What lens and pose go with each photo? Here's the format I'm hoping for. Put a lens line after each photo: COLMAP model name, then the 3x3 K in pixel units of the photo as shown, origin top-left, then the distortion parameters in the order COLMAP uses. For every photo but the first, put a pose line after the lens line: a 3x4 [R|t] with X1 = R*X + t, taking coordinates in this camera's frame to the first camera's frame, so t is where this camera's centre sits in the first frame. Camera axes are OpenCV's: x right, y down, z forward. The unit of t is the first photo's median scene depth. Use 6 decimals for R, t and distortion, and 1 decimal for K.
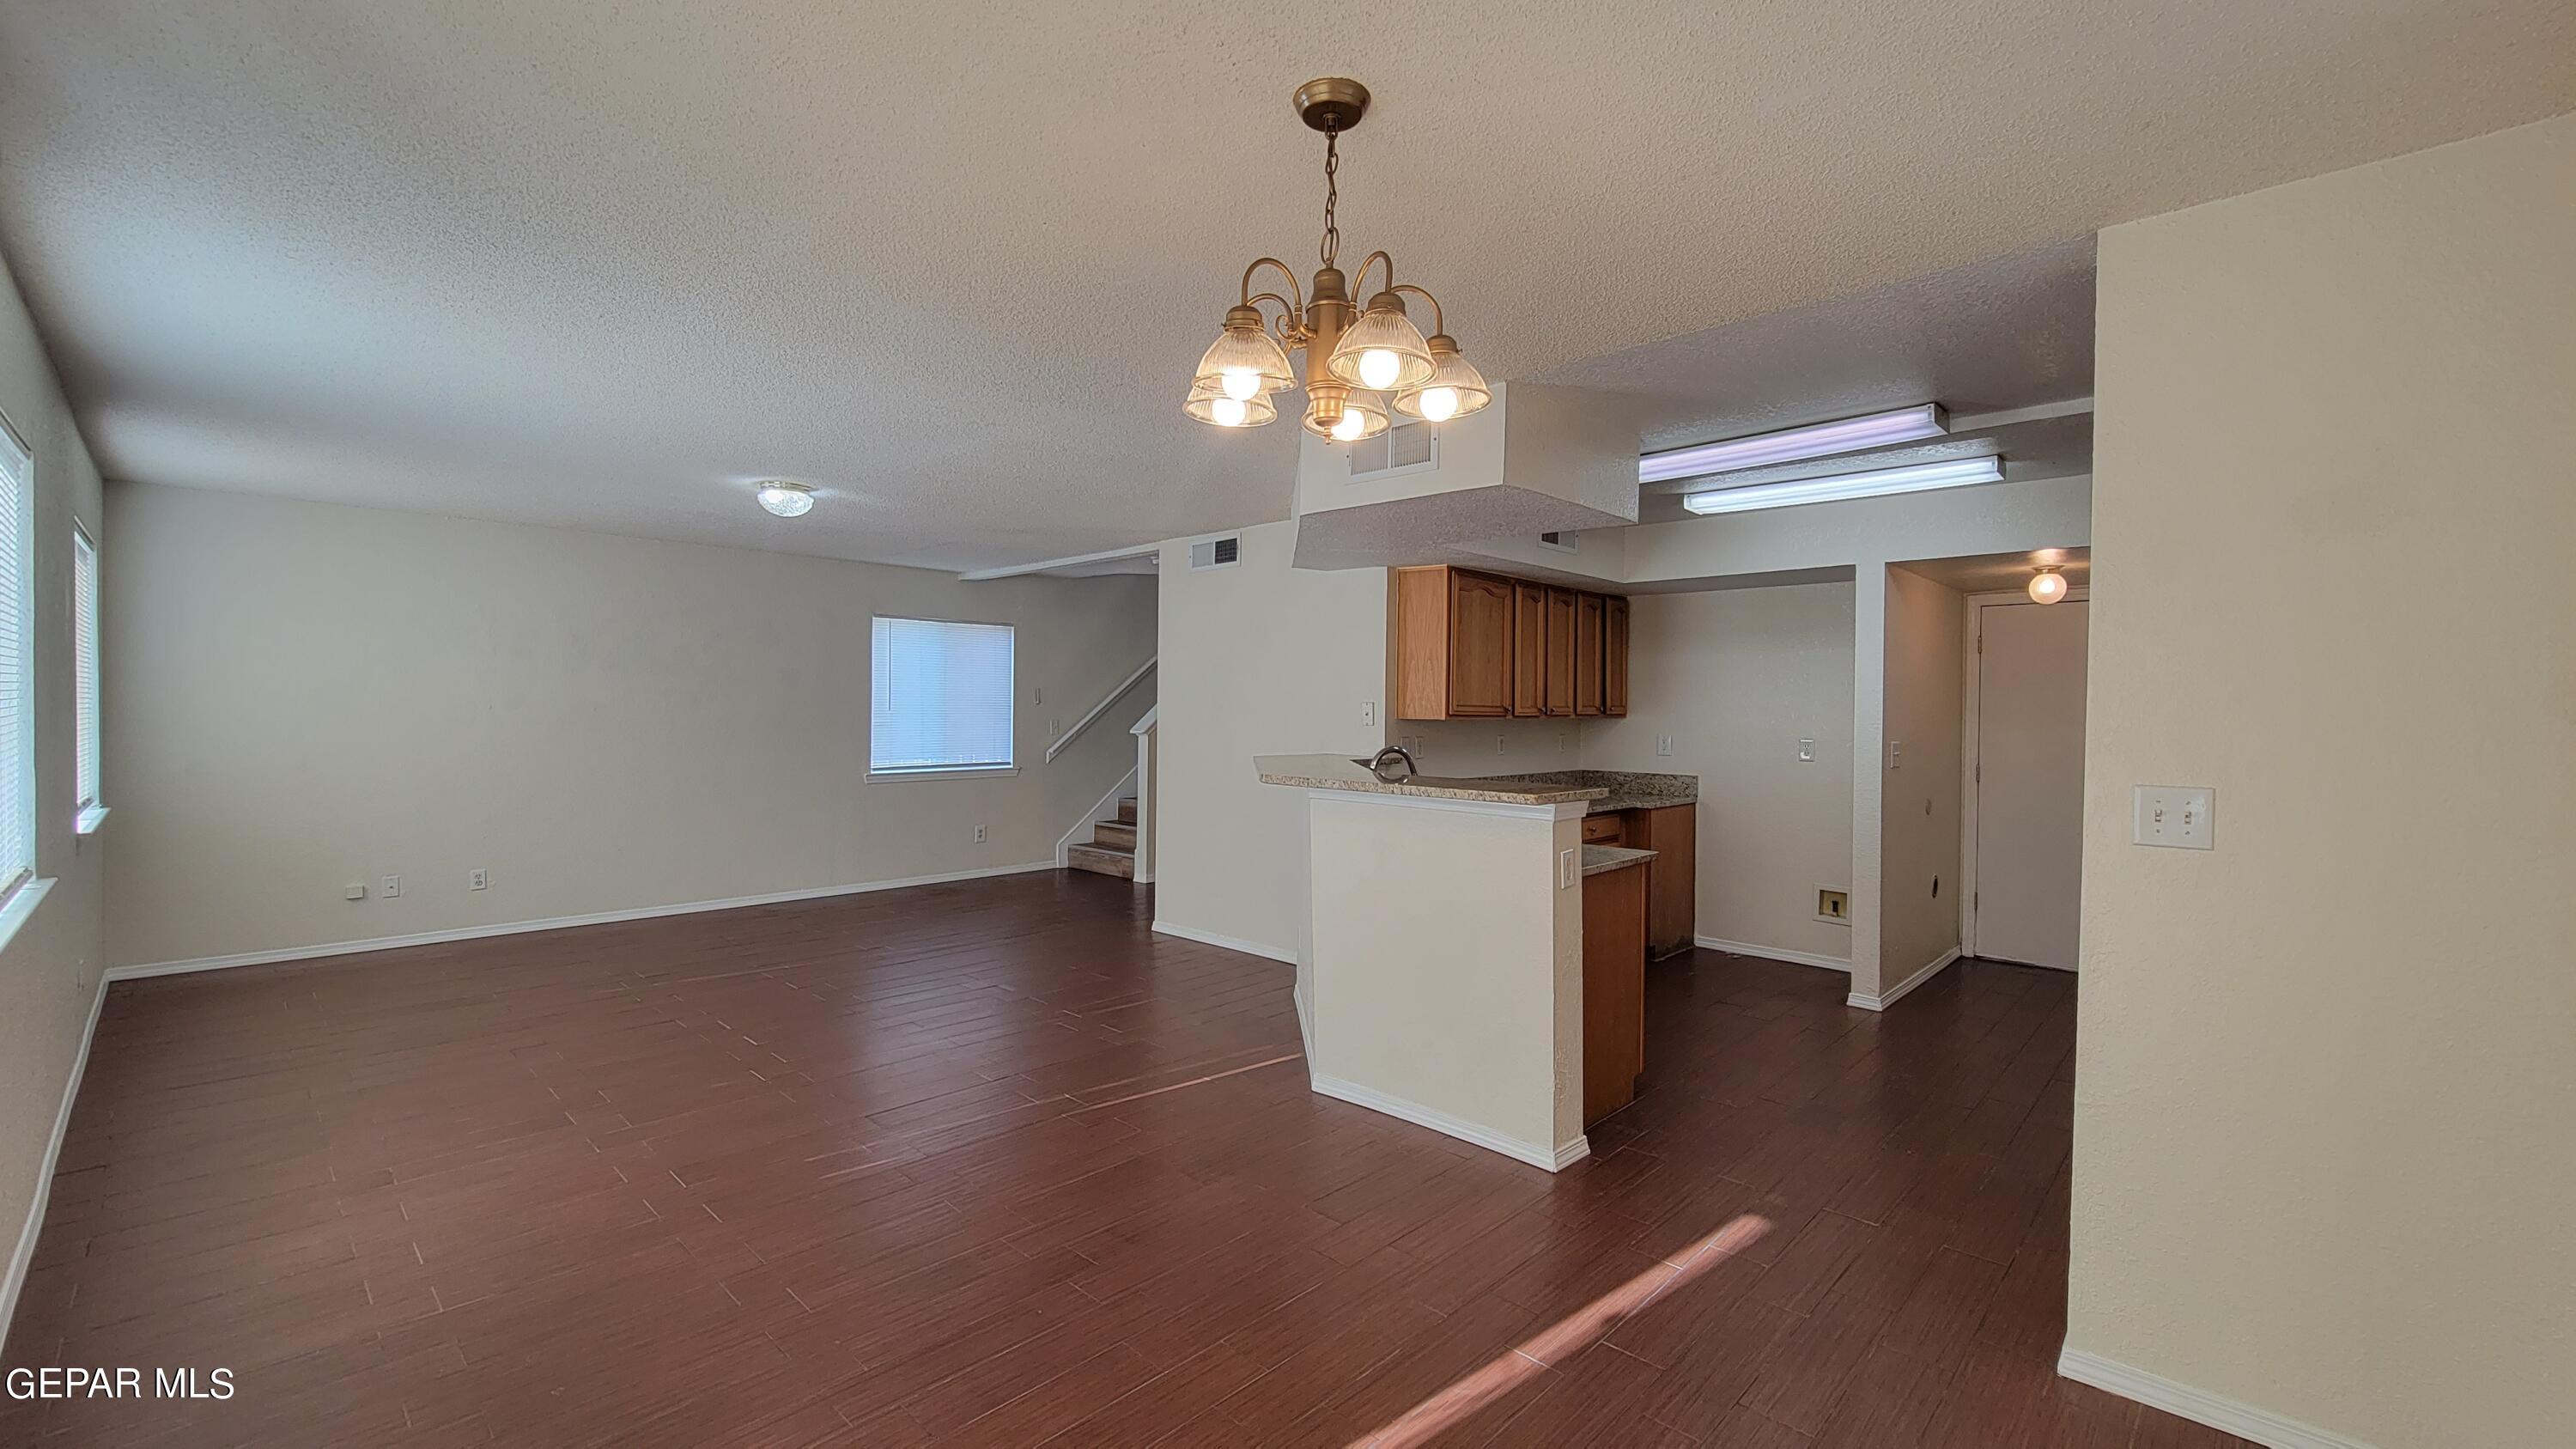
lens RADIAL K [[1059.1, 0, 1278.4], [0, 1059.1, 721.3], [0, 0, 1]] dist [-0.000573, -0.000457]
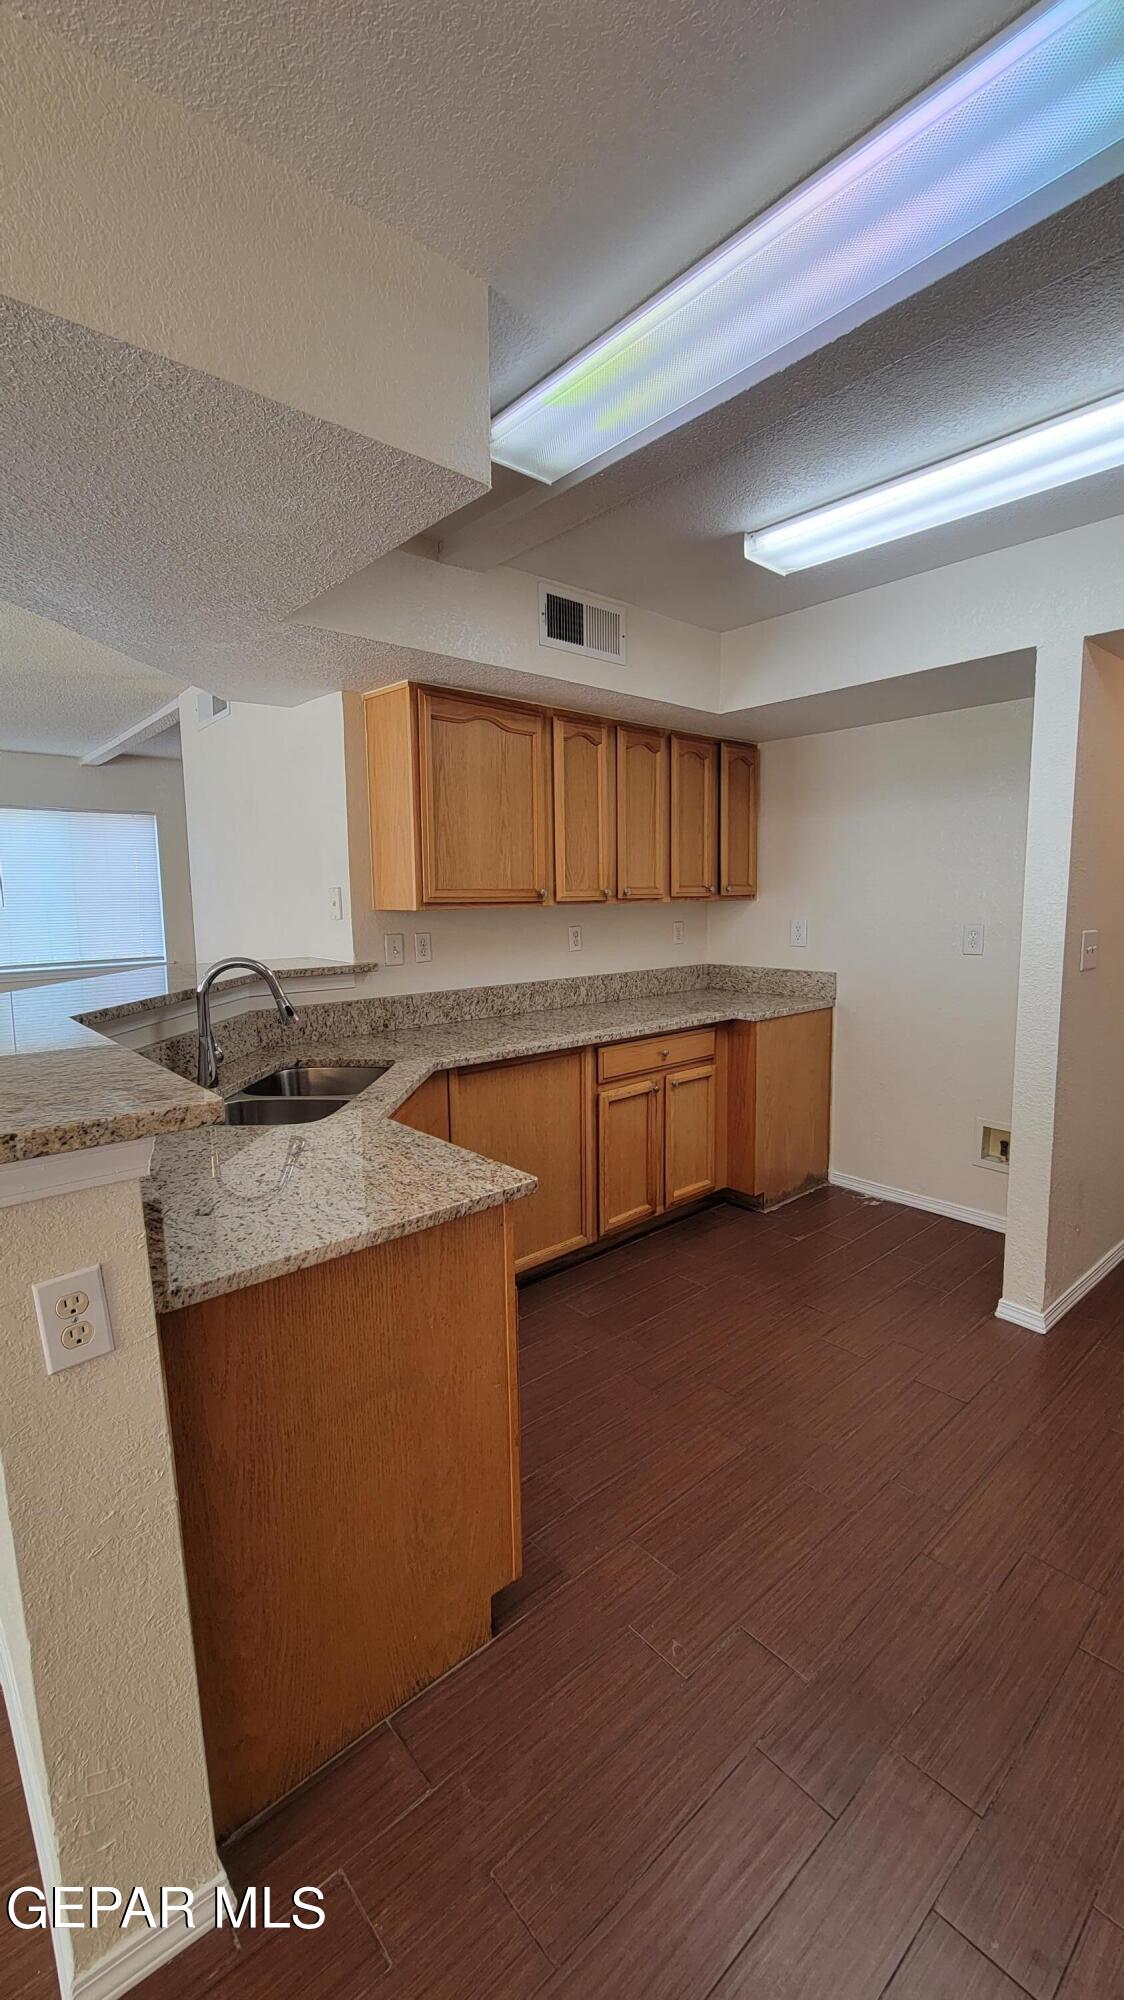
lens RADIAL K [[822.1, 0, 563.7], [0, 822.1, 998.5], [0, 0, 1]] dist [-0.000573, -0.000457]
pose [[0.996194, -0.010658, -0.086514, 0.259966], [0.020571, 0.993209, 0.114509, -0.003453], [0.084706, -0.115852, 0.989648, 0.399928]]
